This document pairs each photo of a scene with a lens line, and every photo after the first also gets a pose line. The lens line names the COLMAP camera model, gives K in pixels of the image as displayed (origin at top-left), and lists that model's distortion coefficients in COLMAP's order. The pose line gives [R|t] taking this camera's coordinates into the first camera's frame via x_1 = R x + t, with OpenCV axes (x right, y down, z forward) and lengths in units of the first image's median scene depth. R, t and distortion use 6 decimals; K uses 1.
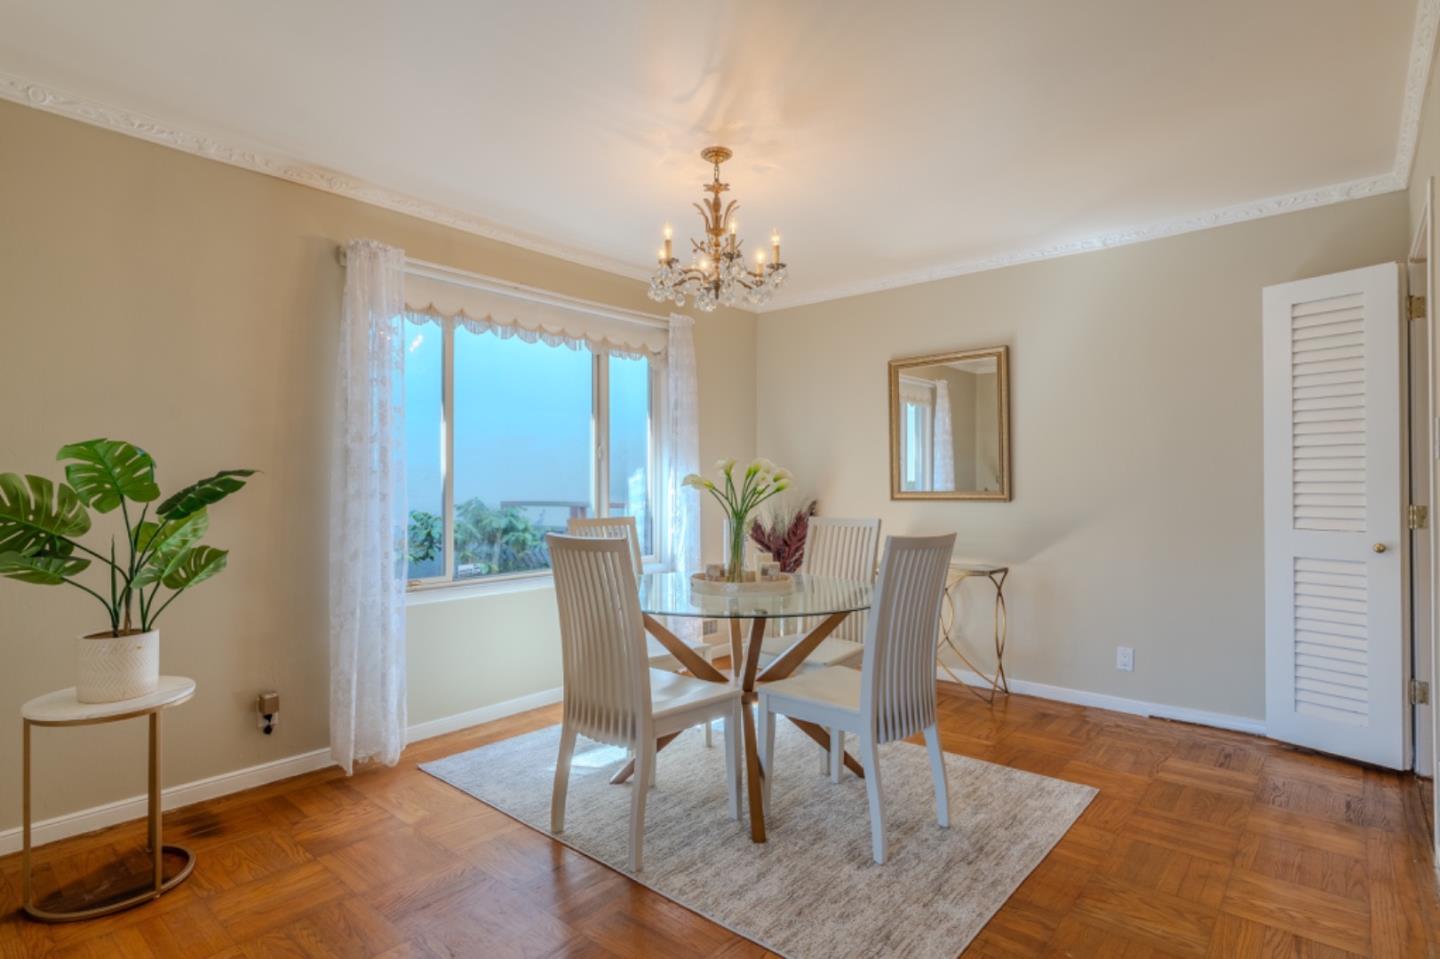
lens RADIAL K [[719.2, 0, 705.5], [0, 719.2, 476.2], [0, 0, 1]] dist [-0.002989, -0.001151]
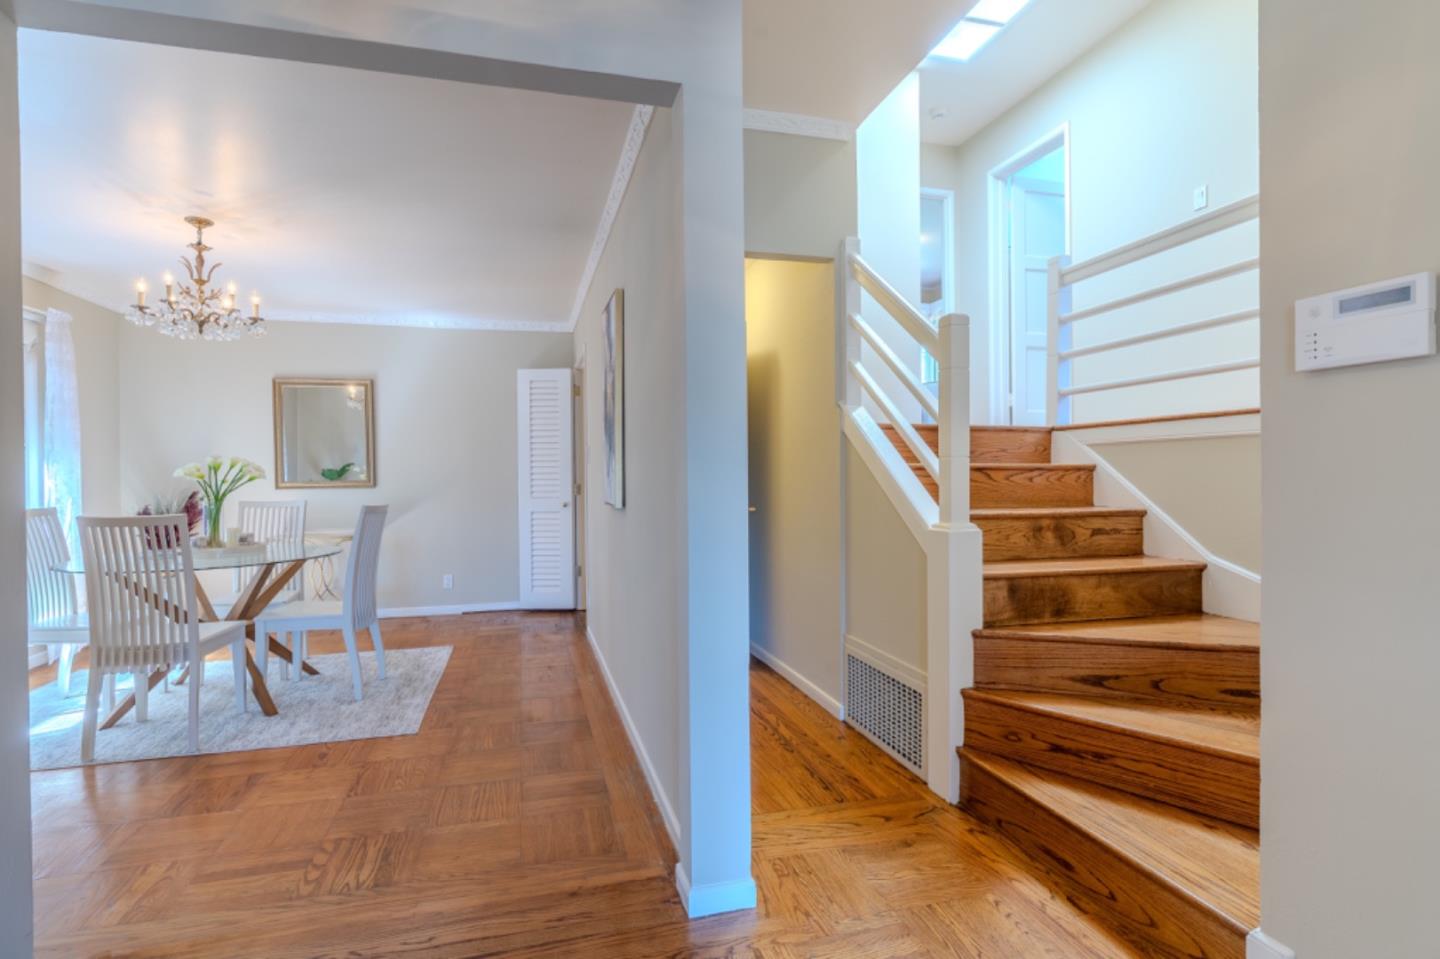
lens RADIAL K [[719.2, 0, 705.5], [0, 719.2, 476.2], [0, 0, 1]] dist [-0.002989, -0.001151]
pose [[0.545380, -0.006238, 0.838166, -0.573819], [-0.001344, 0.999965, 0.008317, -0.000457], [-0.838188, -0.005663, 0.545352, -0.471803]]
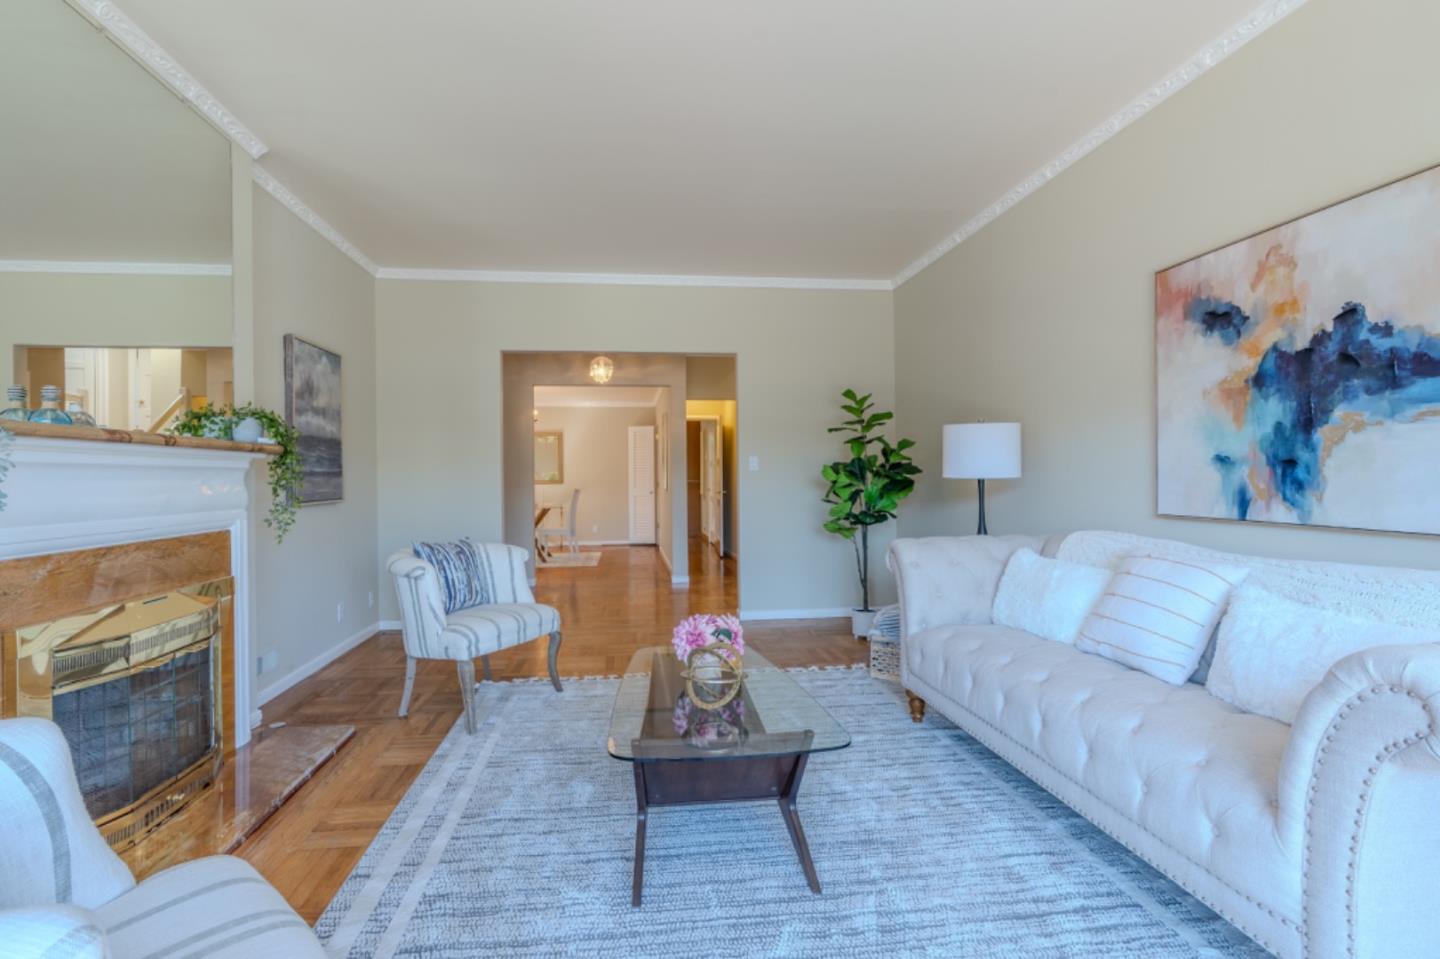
lens RADIAL K [[719.2, 0, 705.5], [0, 719.2, 476.2], [0, 0, 1]] dist [-0.002989, -0.001151]
pose [[0.659385, -0.004071, 0.751794, -2.005847], [0.000504, 0.999988, 0.004973, -0.017389], [-0.751805, -0.002900, 0.659379, -2.011287]]
